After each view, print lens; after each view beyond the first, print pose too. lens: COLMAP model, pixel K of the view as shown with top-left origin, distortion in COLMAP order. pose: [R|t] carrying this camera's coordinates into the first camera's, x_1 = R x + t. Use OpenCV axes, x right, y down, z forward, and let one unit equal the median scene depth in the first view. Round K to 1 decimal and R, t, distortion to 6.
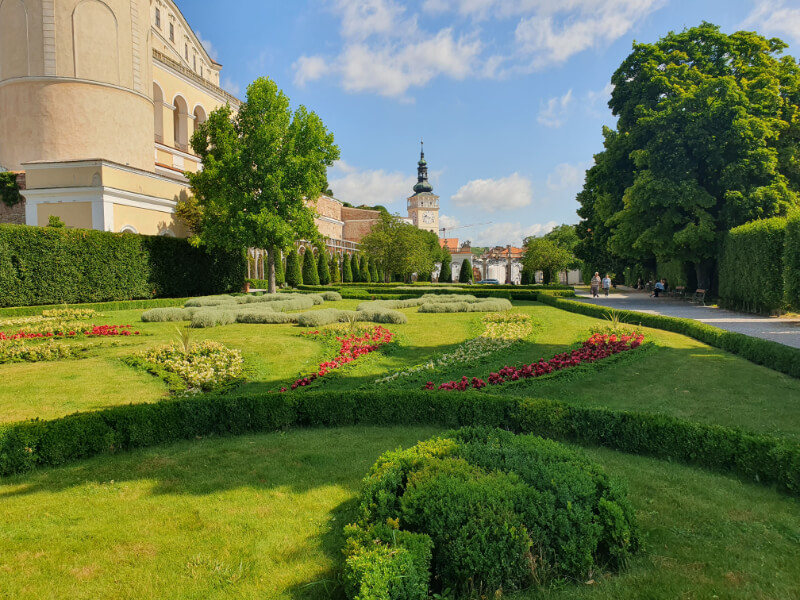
lens RADIAL K [[641.7, 0, 400.5], [0, 641.7, 299.0], [0, 0, 1]] dist [0.039525, -0.025918]
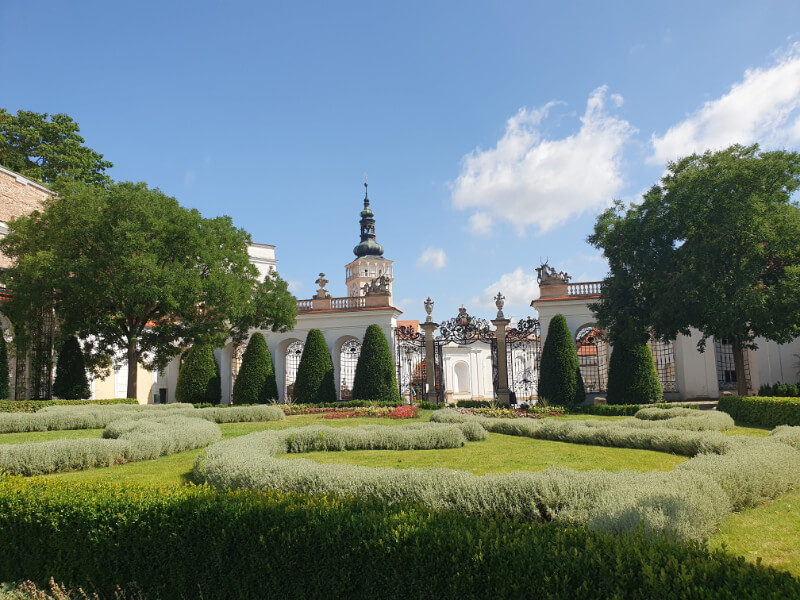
lens RADIAL K [[641.7, 0, 398.5], [0, 641.7, 300.3], [0, 0, 1]] dist [0.039525, -0.025918]
pose [[0.999703, -0.022228, 0.010040, 0.058476], [0.023574, 0.986176, -0.164018, -0.011171], [-0.006255, 0.164205, 0.986406, 0.352845]]
